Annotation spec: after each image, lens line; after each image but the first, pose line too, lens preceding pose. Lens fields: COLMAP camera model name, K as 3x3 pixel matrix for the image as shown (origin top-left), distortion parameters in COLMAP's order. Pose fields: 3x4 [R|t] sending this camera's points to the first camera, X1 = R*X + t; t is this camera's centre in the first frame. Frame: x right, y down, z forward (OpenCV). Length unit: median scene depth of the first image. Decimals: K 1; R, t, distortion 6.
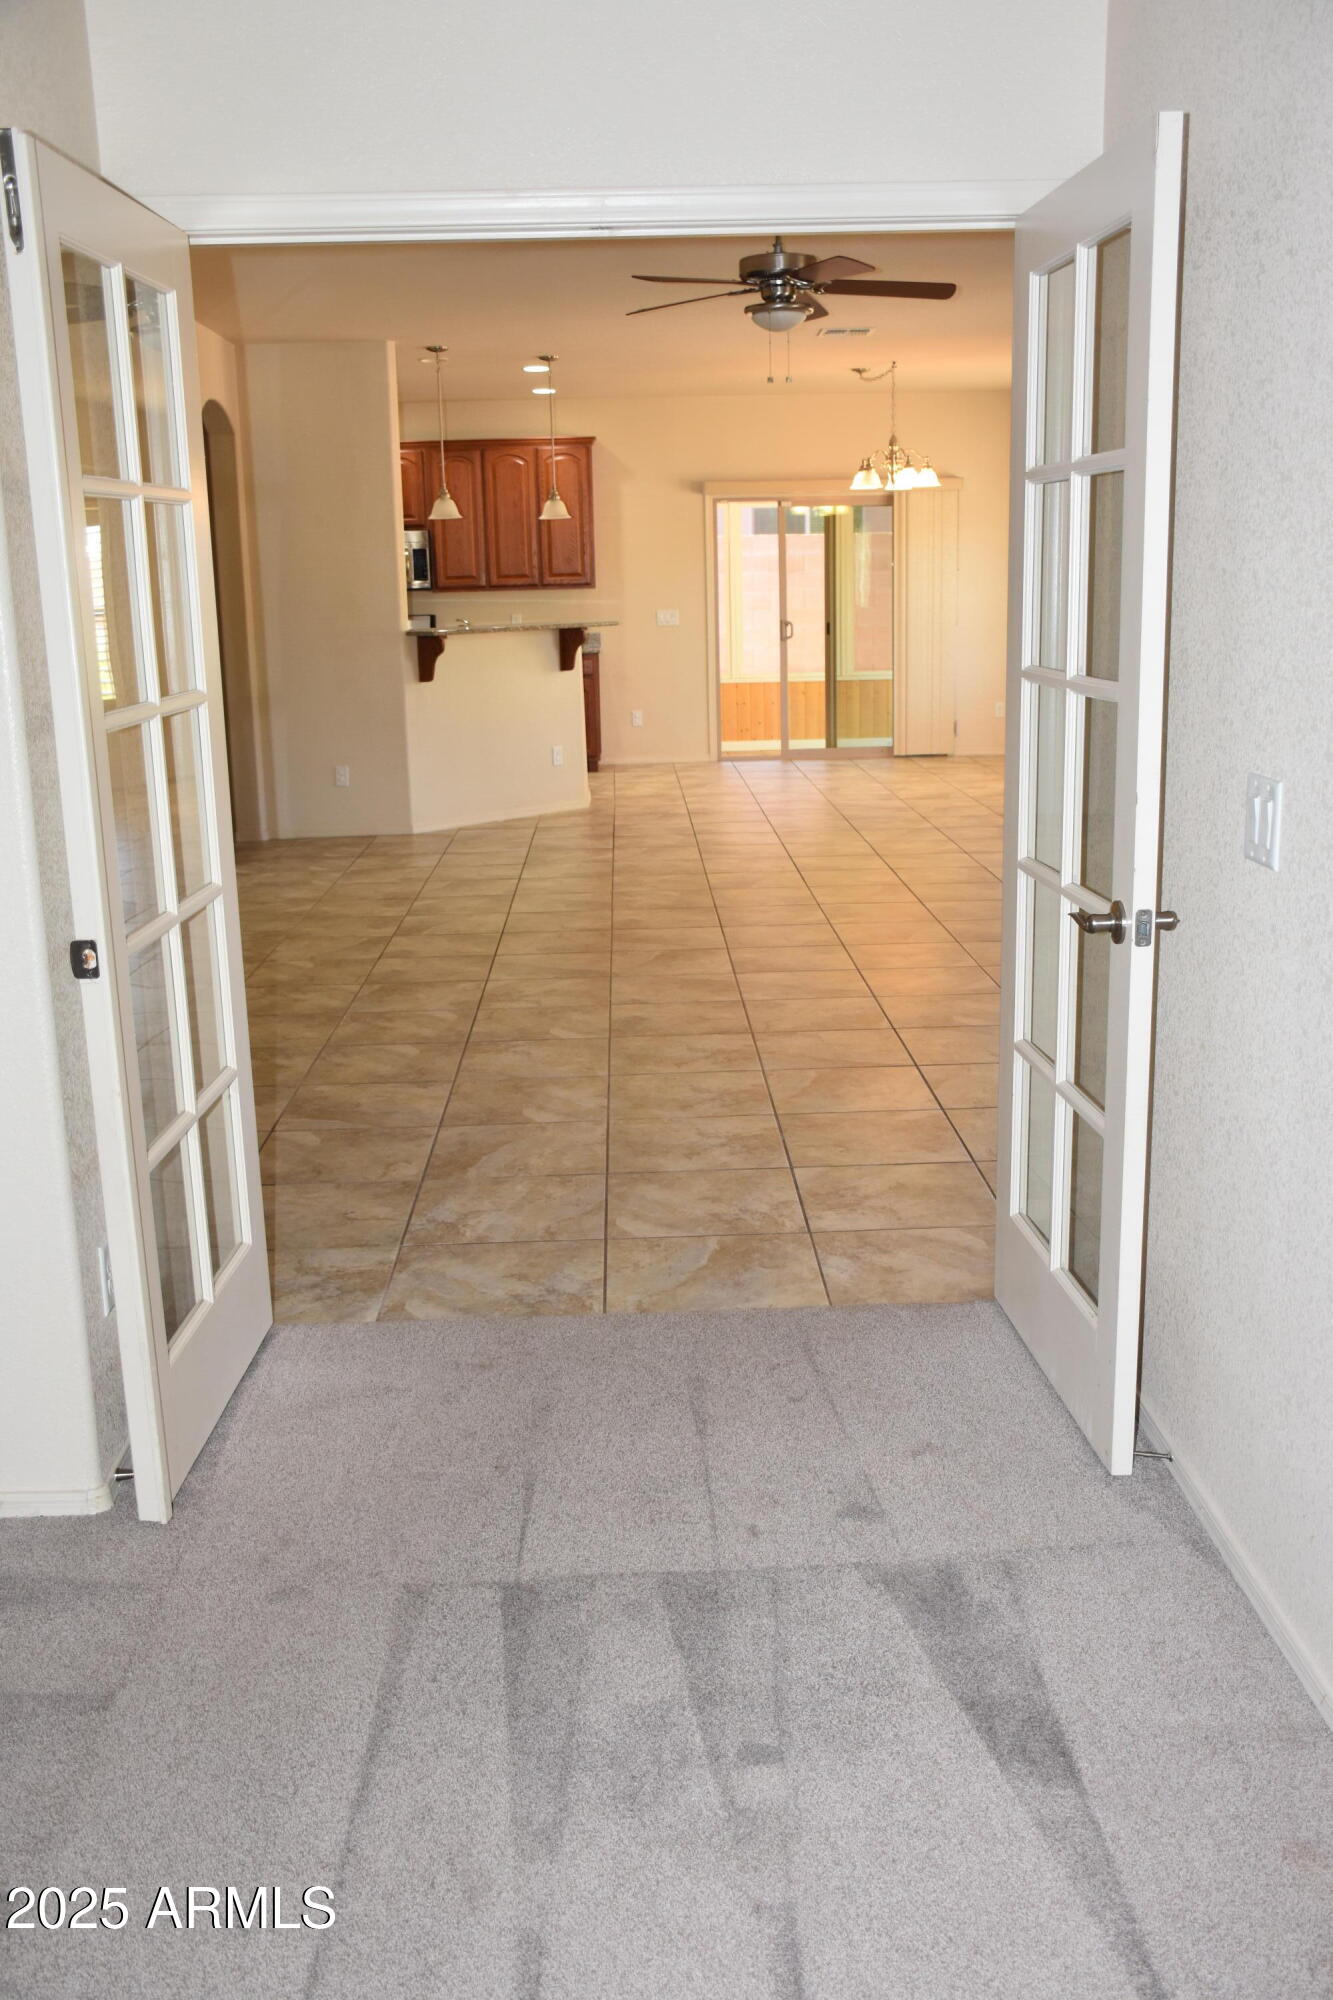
lens RADIAL K [[1825.8, 0, 666.5], [0, 1825.8, 1000.0], [0, 0, 1]] dist [-0.159418, 0.257570]
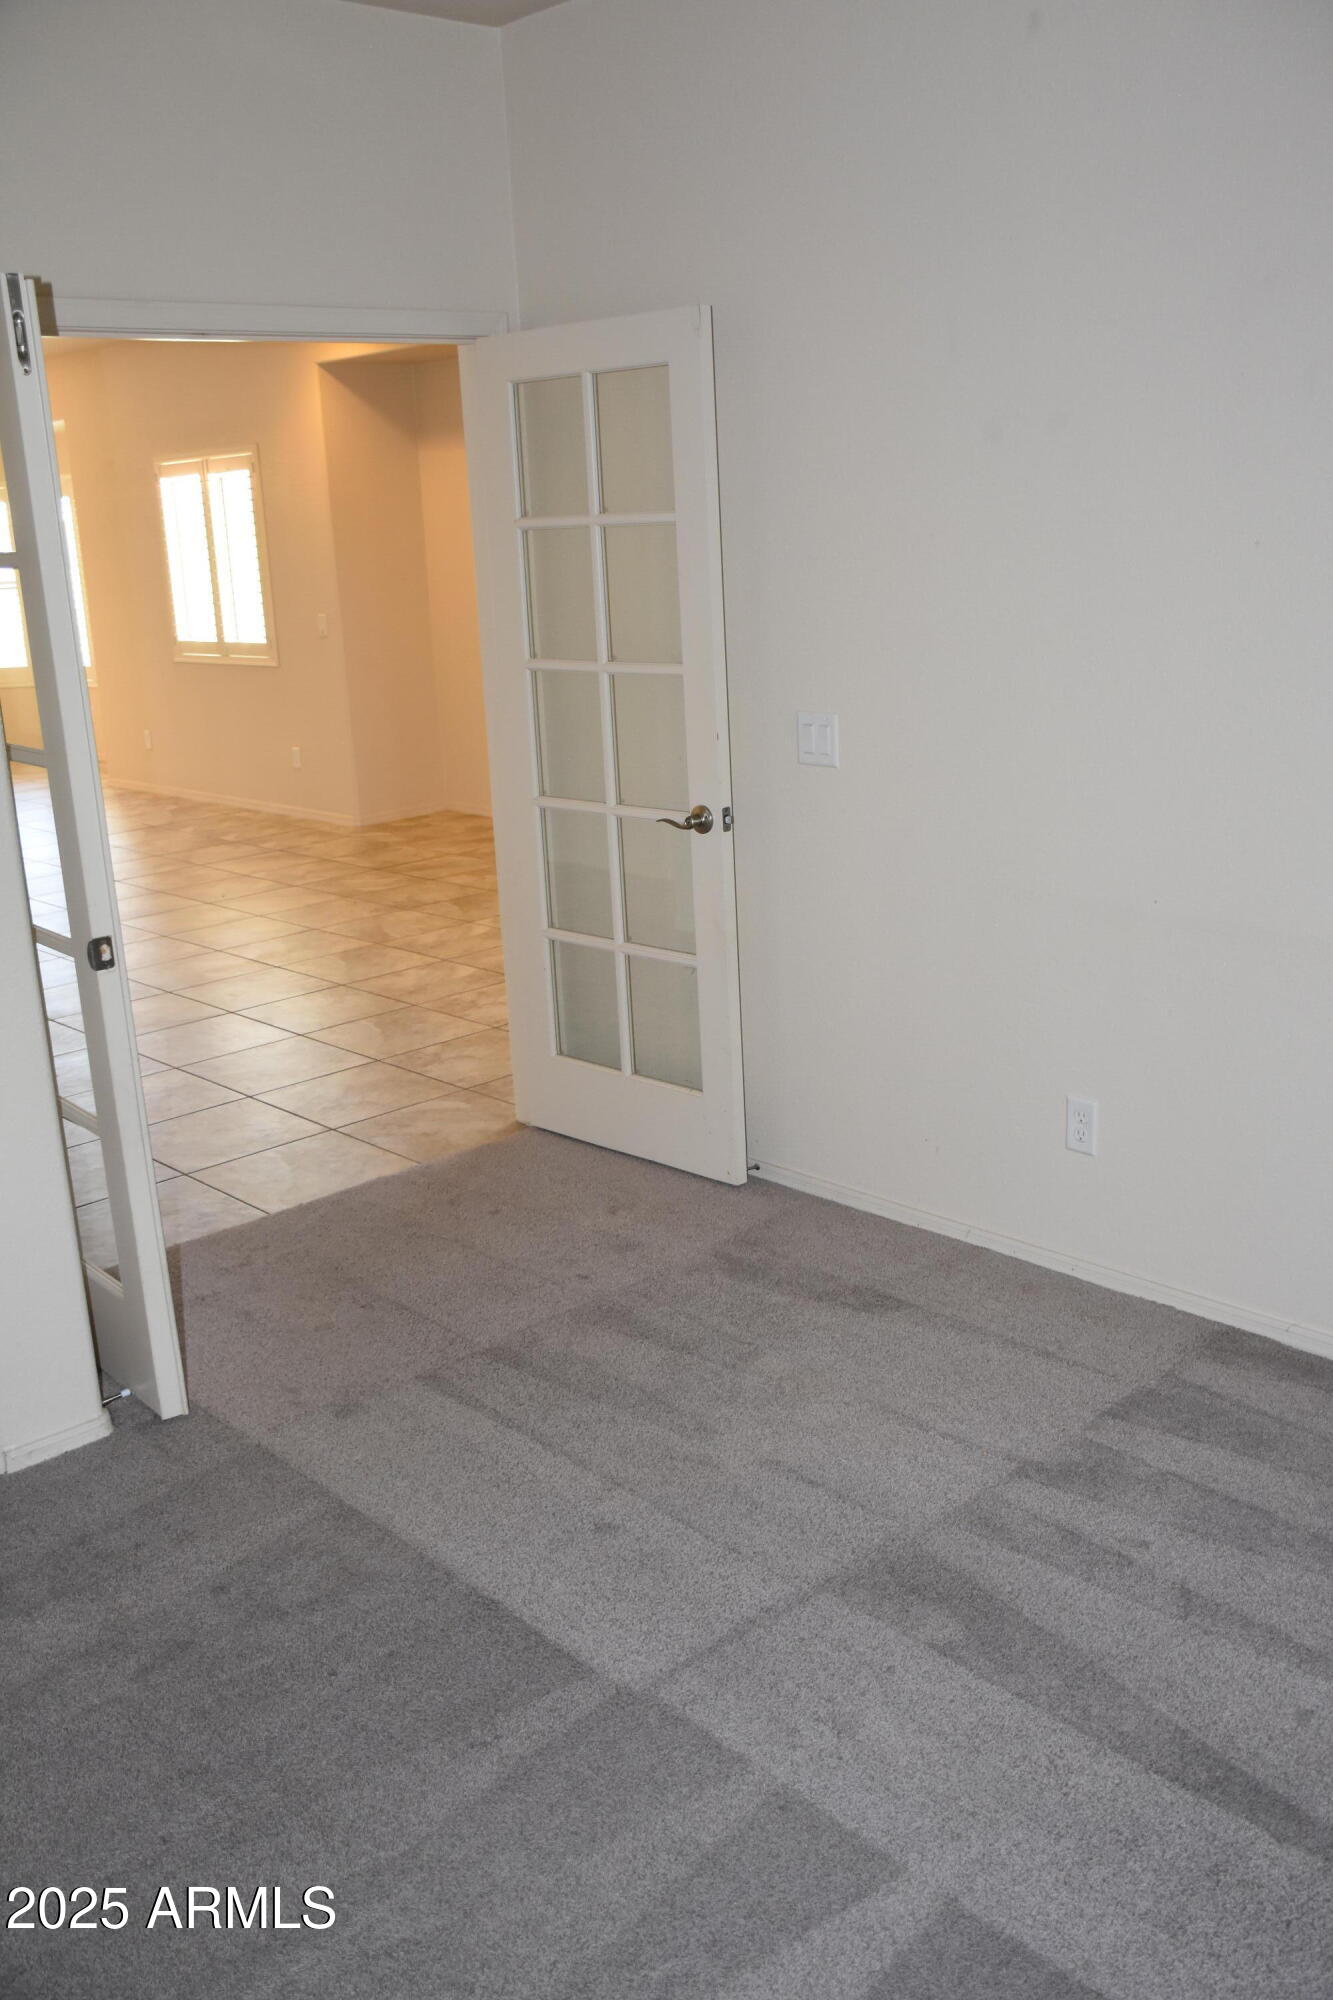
lens RADIAL K [[1825.8, 0, 666.5], [0, 1825.8, 1000.0], [0, 0, 1]] dist [-0.159418, 0.257570]
pose [[0.753056, -0.188568, 0.630356, -0.805623], [0.184707, 0.980113, 0.072536, -0.009813], [-0.631498, 0.061808, 0.772910, -0.167985]]
